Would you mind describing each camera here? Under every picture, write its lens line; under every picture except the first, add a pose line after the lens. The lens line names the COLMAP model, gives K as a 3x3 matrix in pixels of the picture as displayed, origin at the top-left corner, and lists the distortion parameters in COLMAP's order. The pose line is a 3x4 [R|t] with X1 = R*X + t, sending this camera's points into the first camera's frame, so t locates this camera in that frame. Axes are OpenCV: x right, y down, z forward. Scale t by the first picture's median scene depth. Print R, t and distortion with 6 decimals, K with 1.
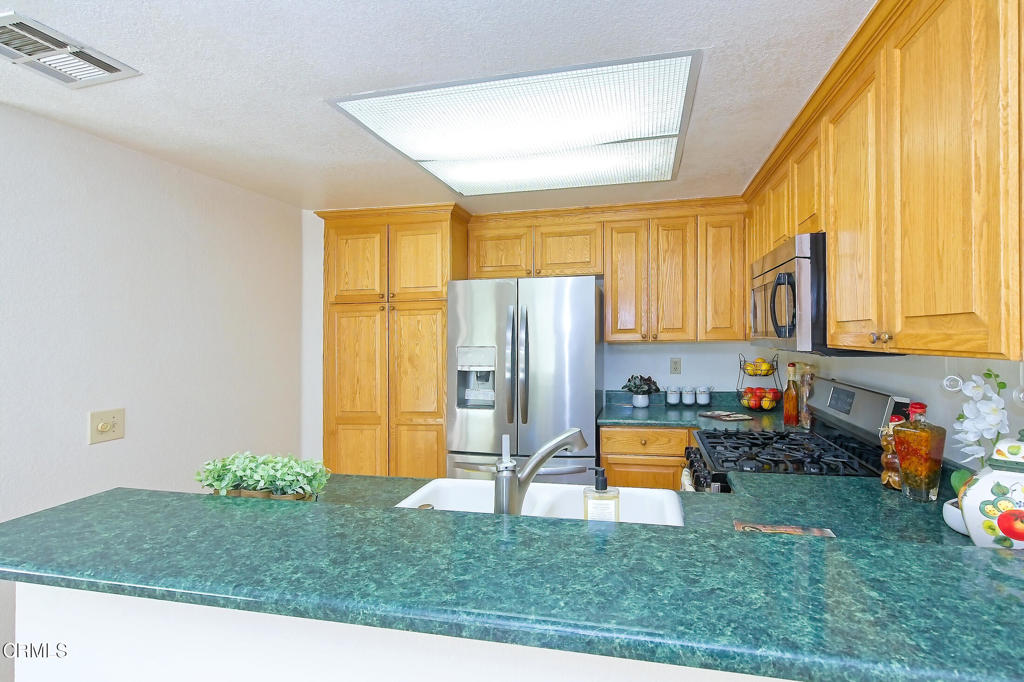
lens RADIAL K [[479.3, 0, 532.4], [0, 479.3, 342.4], [0, 0, 1]] dist [0.001877, -0.000075]
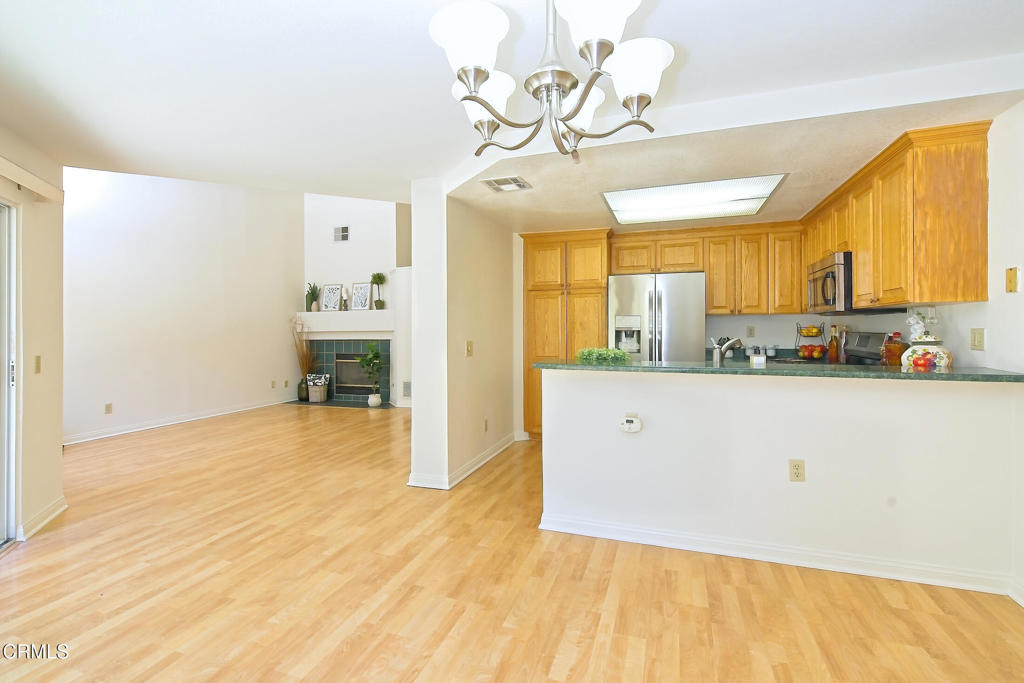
lens RADIAL K [[460.6, 0, 512.3], [0, 460.6, 326.5], [0, 0, 1]] dist [-0.001215, -0.000241]
pose [[0.993606, 0.007016, -0.112689, -0.311061], [-0.008680, 0.999860, -0.014280, 0.066541], [0.112573, 0.015167, 0.993528, -0.572966]]
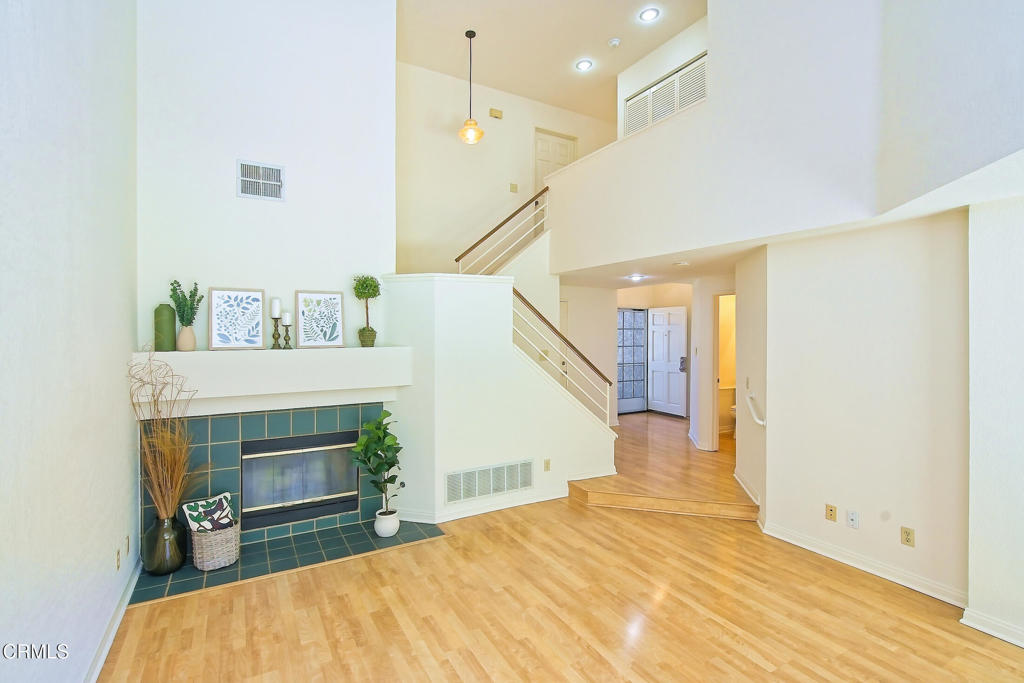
lens RADIAL K [[469.8, 0, 490.9], [0, 469.8, 334.6], [0, 0, 1]] dist [0.001238, -0.000125]
pose [[0.758492, 0.010097, 0.651604, -1.875368], [-0.000199, 0.999884, -0.015262, -0.063528], [-0.651683, 0.011446, 0.758405, 0.556186]]
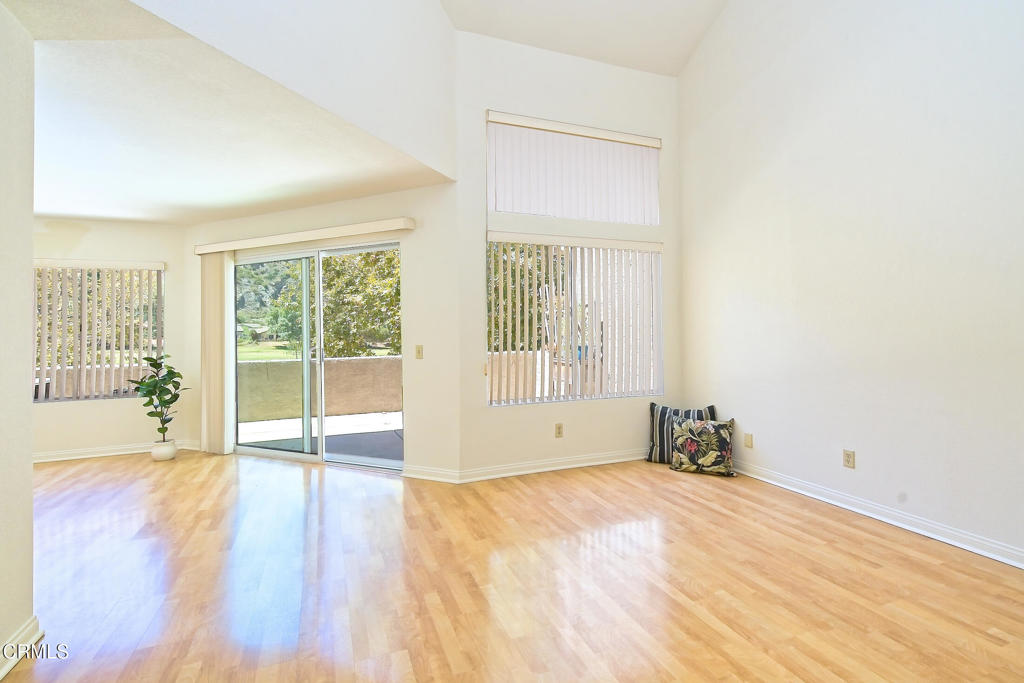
lens RADIAL K [[482.9, 0, 517.8], [0, 482.9, 323.0], [0, 0, 1]] dist [0.000366, -0.000166]
pose [[-0.823613, 0.020495, -0.566782, -0.851381], [0.015688, 0.999788, 0.013357, 0.051952], [0.566935, 0.002109, -0.823759, 1.387460]]
